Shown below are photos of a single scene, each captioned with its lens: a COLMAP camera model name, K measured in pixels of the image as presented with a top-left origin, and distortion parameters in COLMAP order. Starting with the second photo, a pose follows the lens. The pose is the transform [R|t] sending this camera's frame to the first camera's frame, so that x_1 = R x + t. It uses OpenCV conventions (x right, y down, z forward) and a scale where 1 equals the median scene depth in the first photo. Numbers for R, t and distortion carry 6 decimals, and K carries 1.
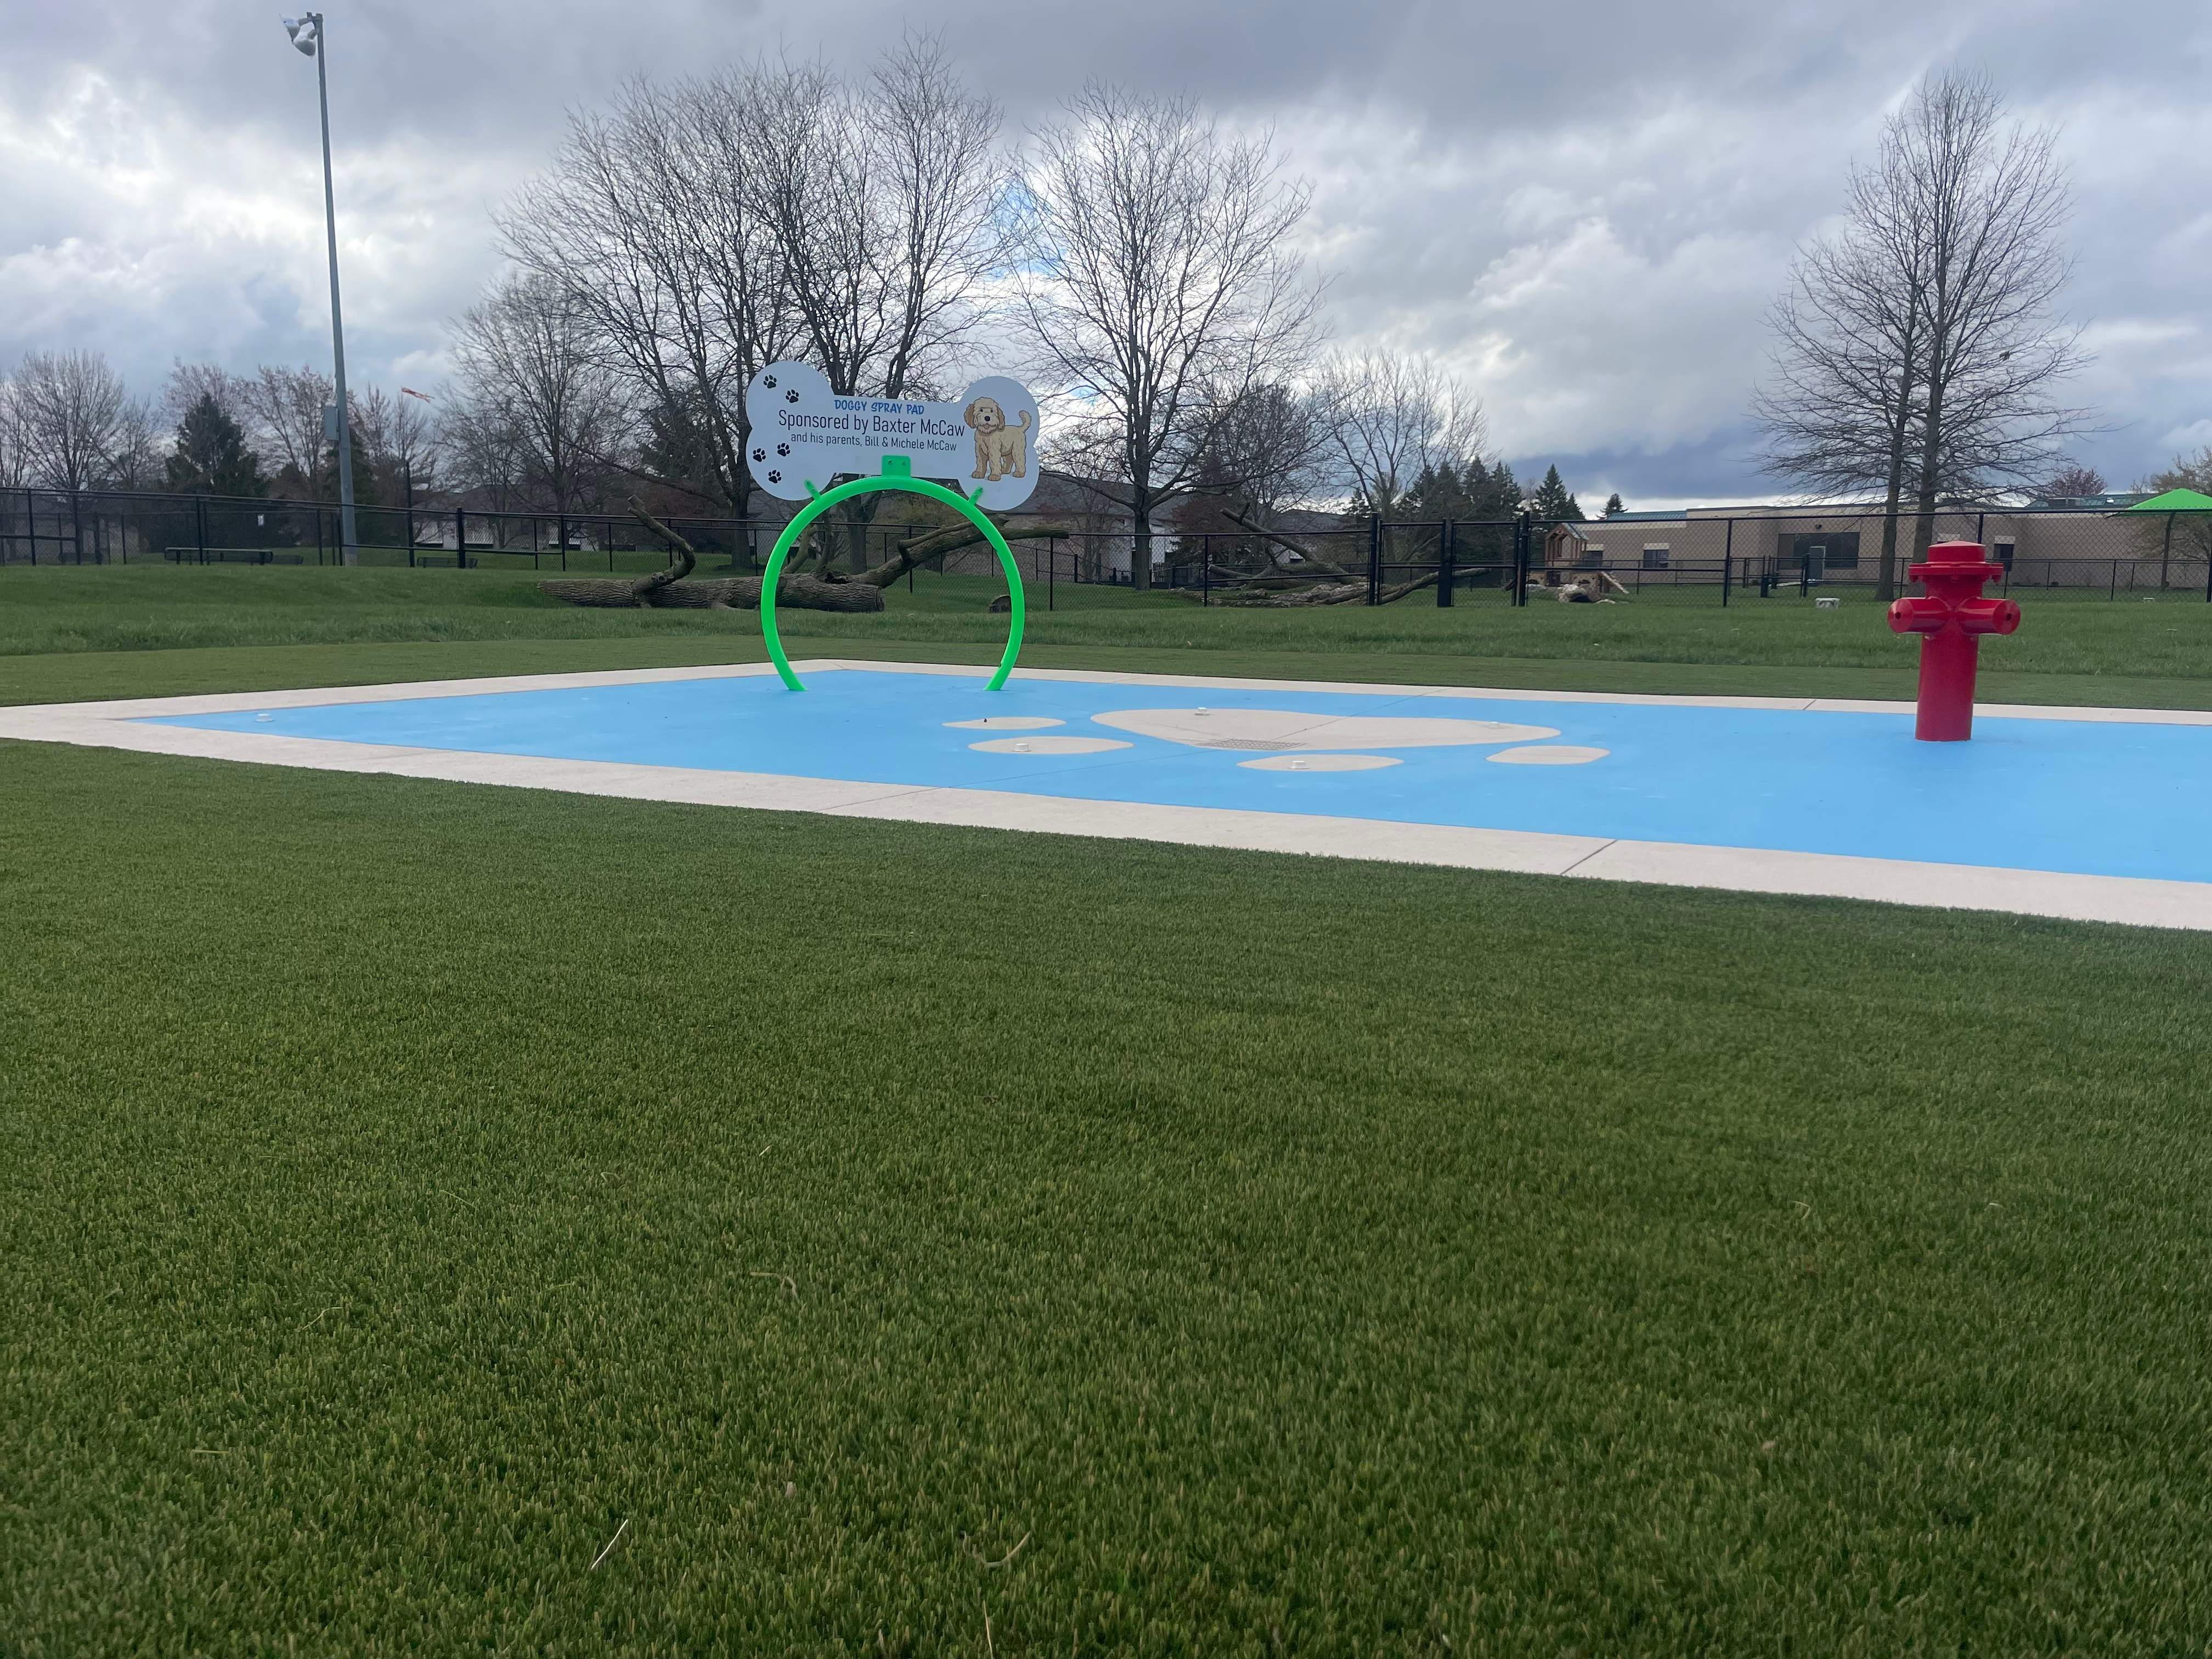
lens RADIAL K [[1700.9, 0, 1110.4], [0, 1700.9, 814.5], [0, 0, 1]] dist [0.109585, -0.163192]
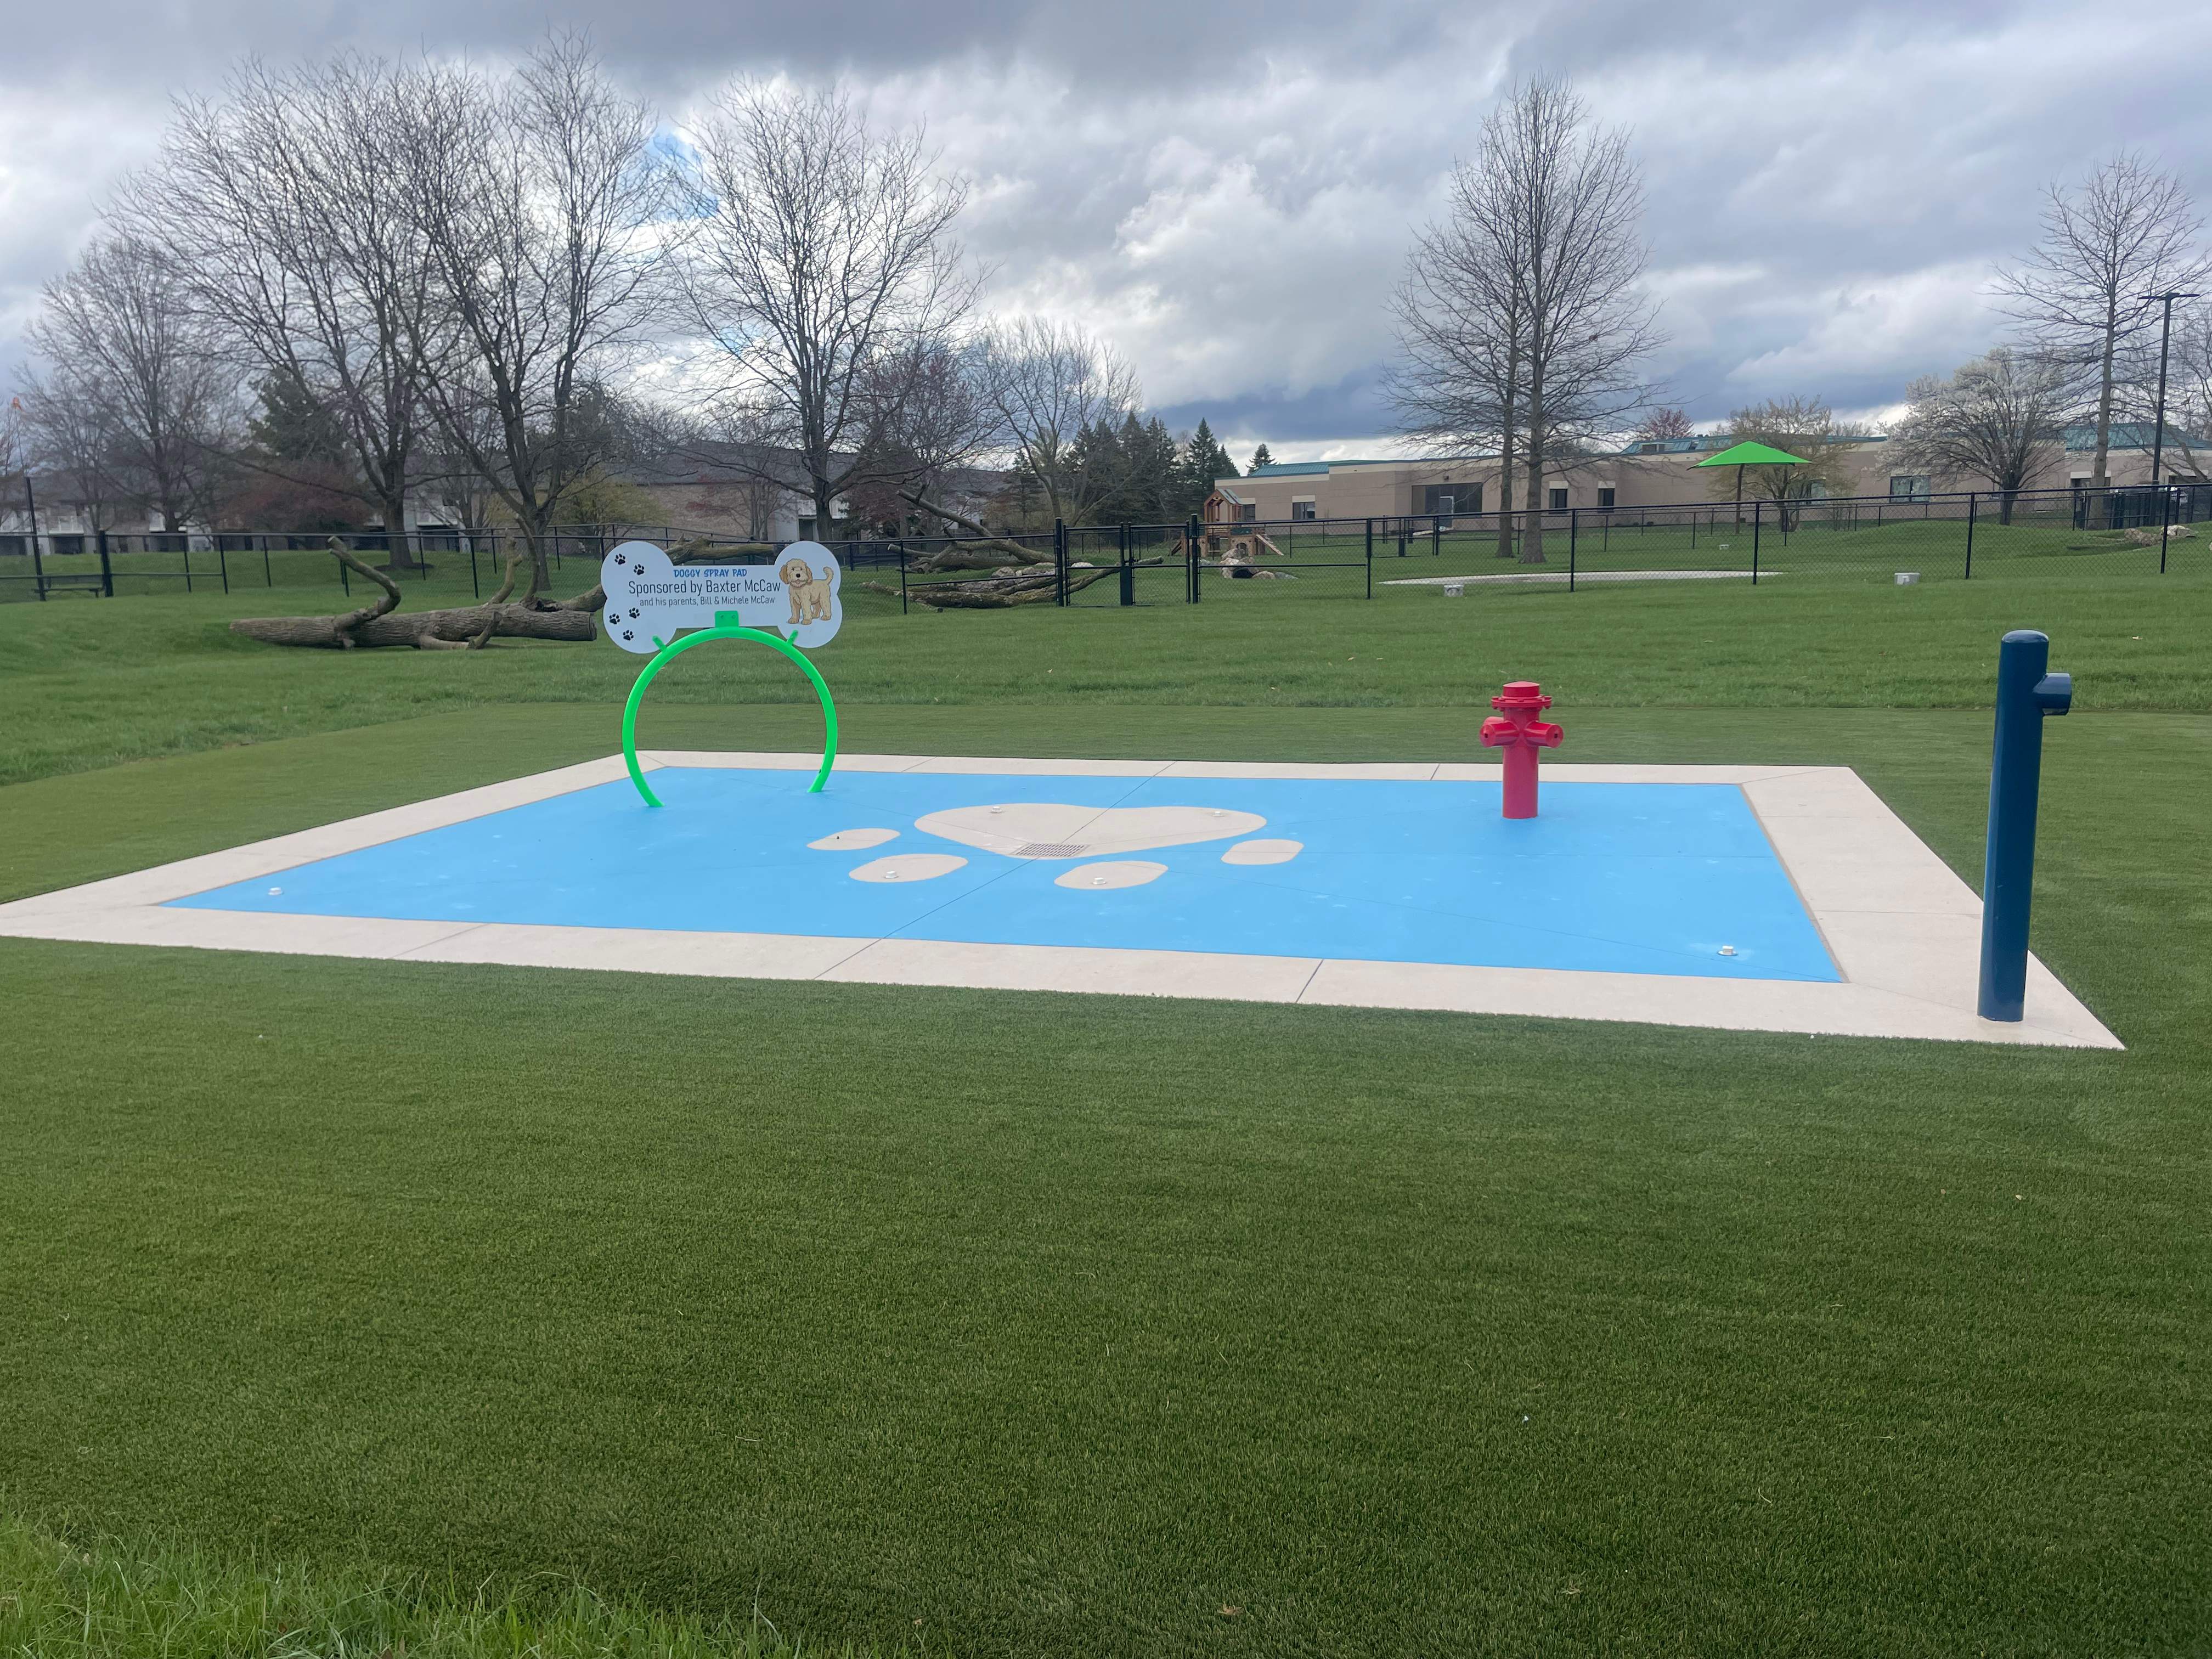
lens RADIAL K [[1700.9, 0, 1110.4], [0, 1700.9, 814.5], [0, 0, 1]] dist [0.109585, -0.163192]
pose [[0.980683, -0.068913, 0.183063, -0.013099], [0.064227, 0.997441, 0.031413, -0.012343], [-0.184759, -0.019049, 0.982599, -0.038251]]
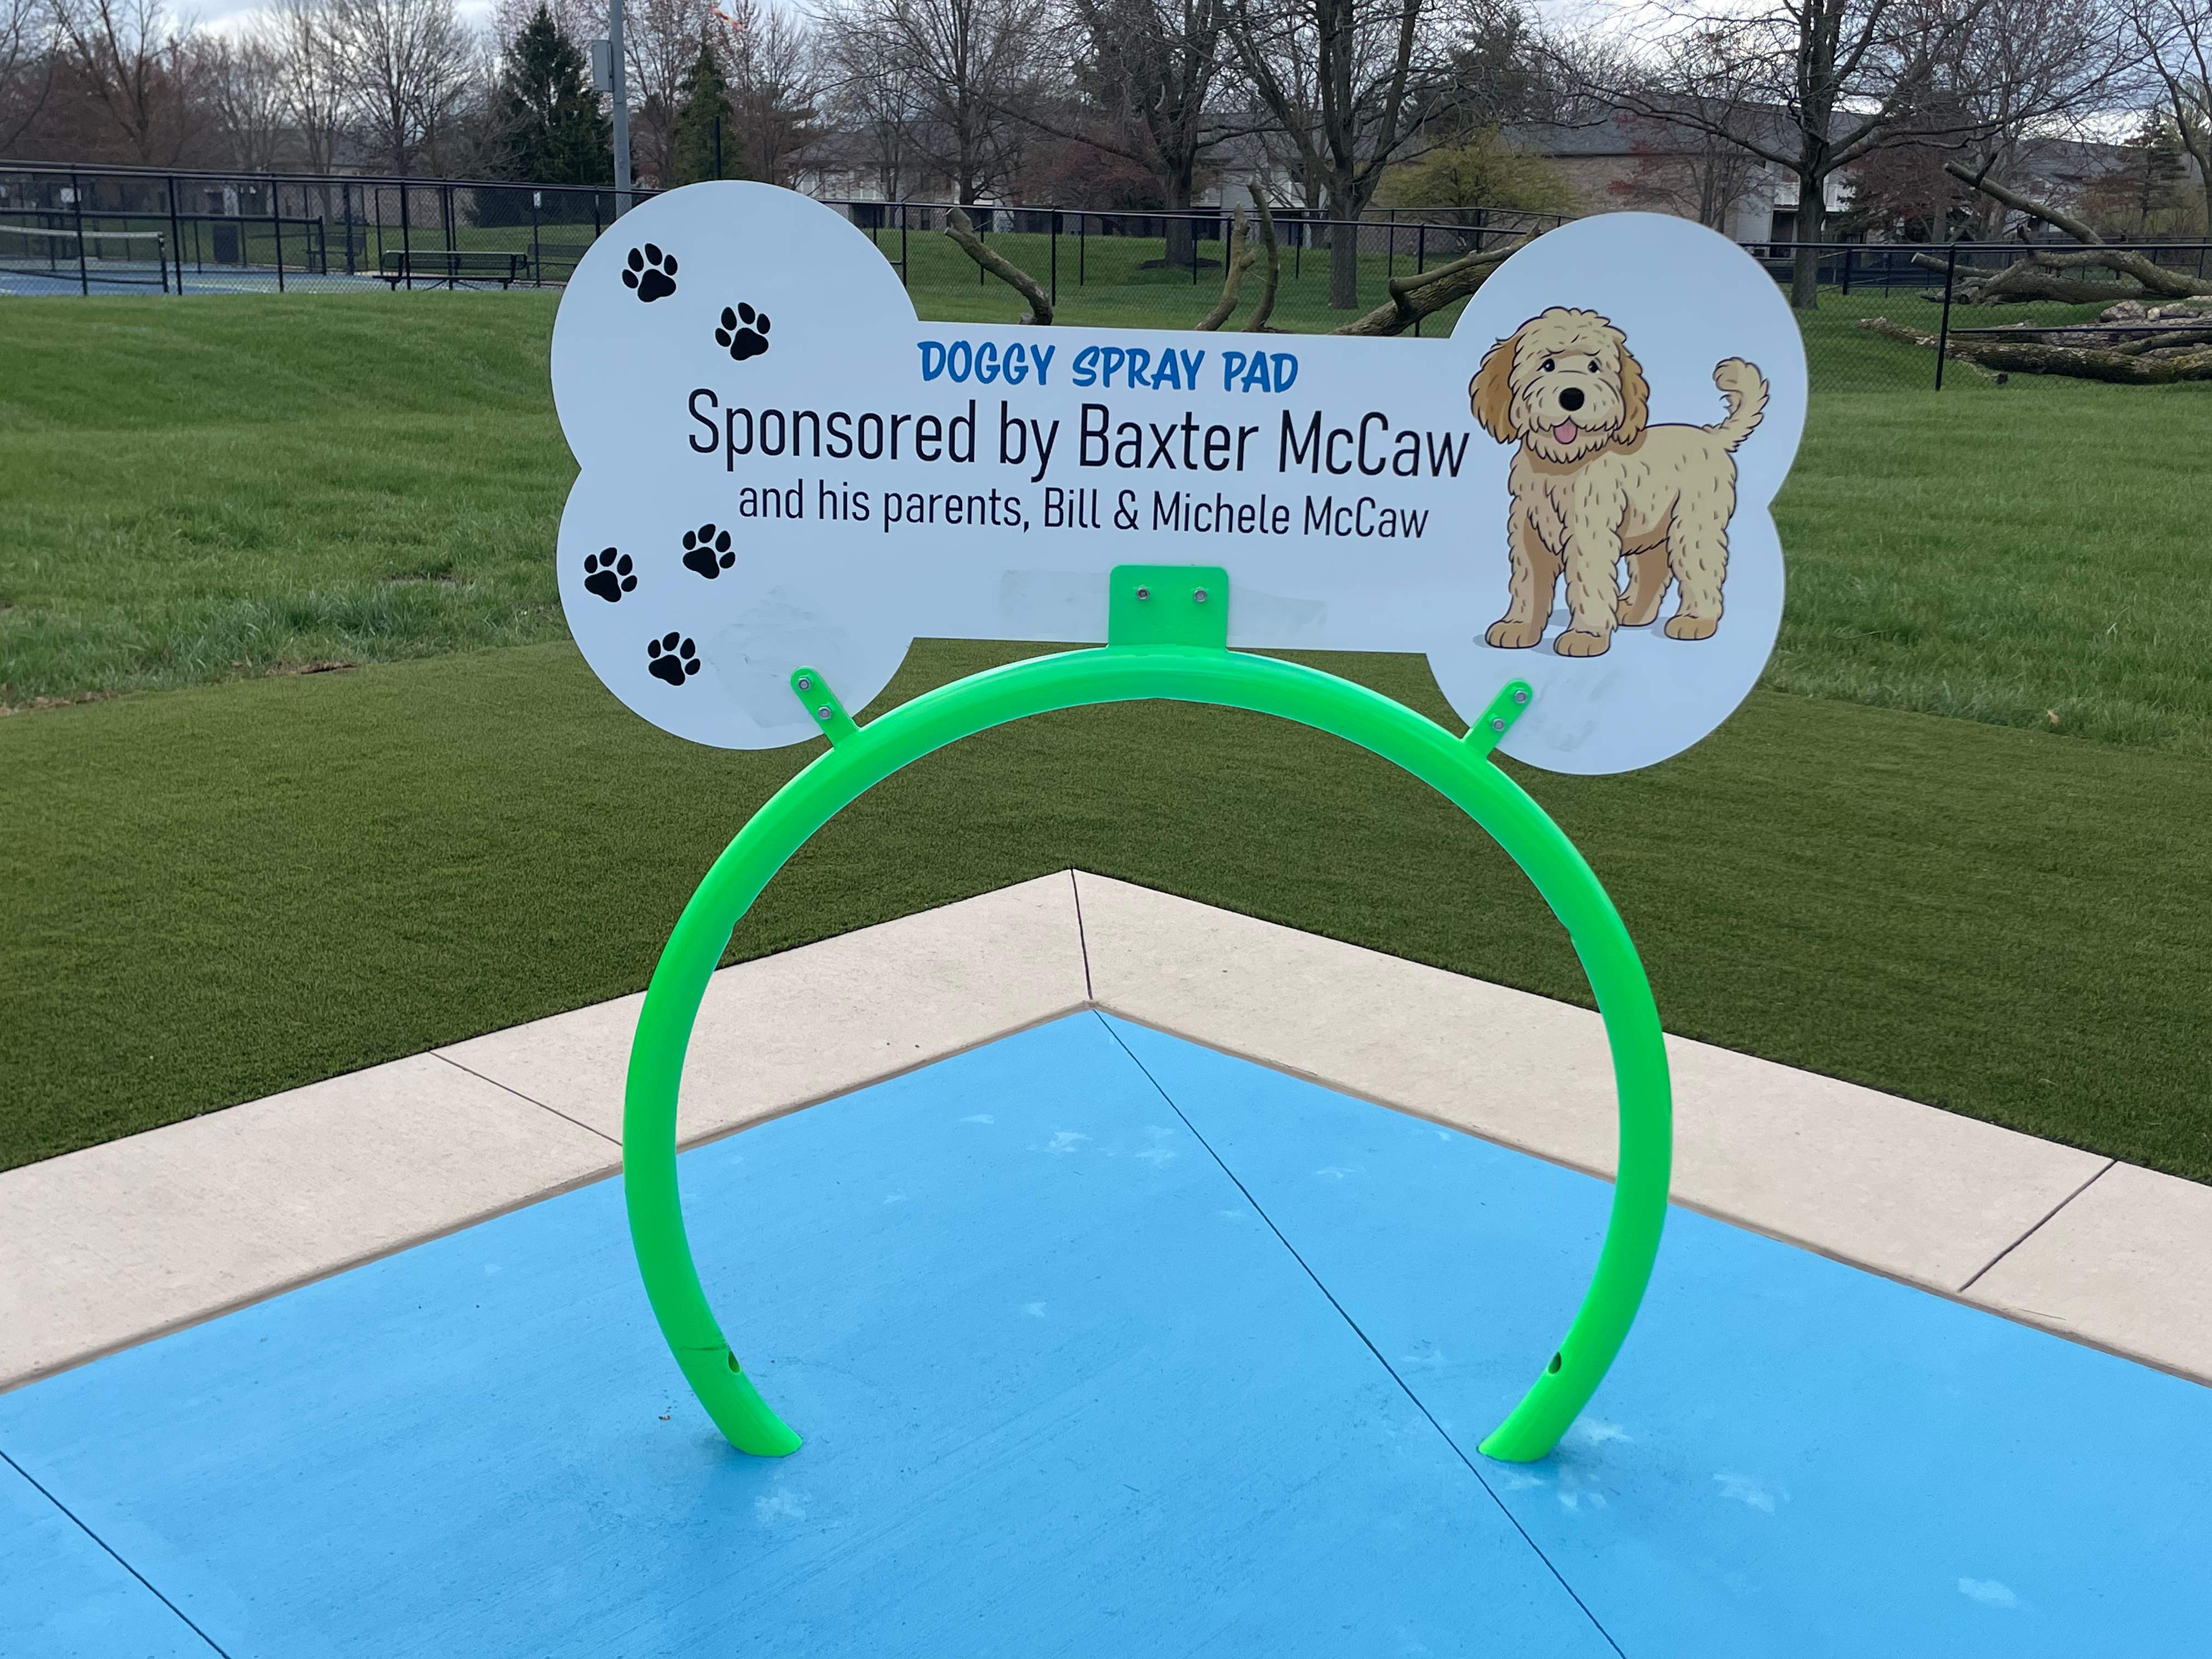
lens RADIAL K [[2304.8, 0, 1055.0], [0, 2304.8, 830.6], [0, 0, 1]] dist [0.110786, -0.145417]
pose [[0.962736, 0.070494, -0.261095, -0.007816], [-0.041328, 0.992440, 0.115565, -0.030547], [0.267268, -0.100468, 0.958370, 0.099351]]
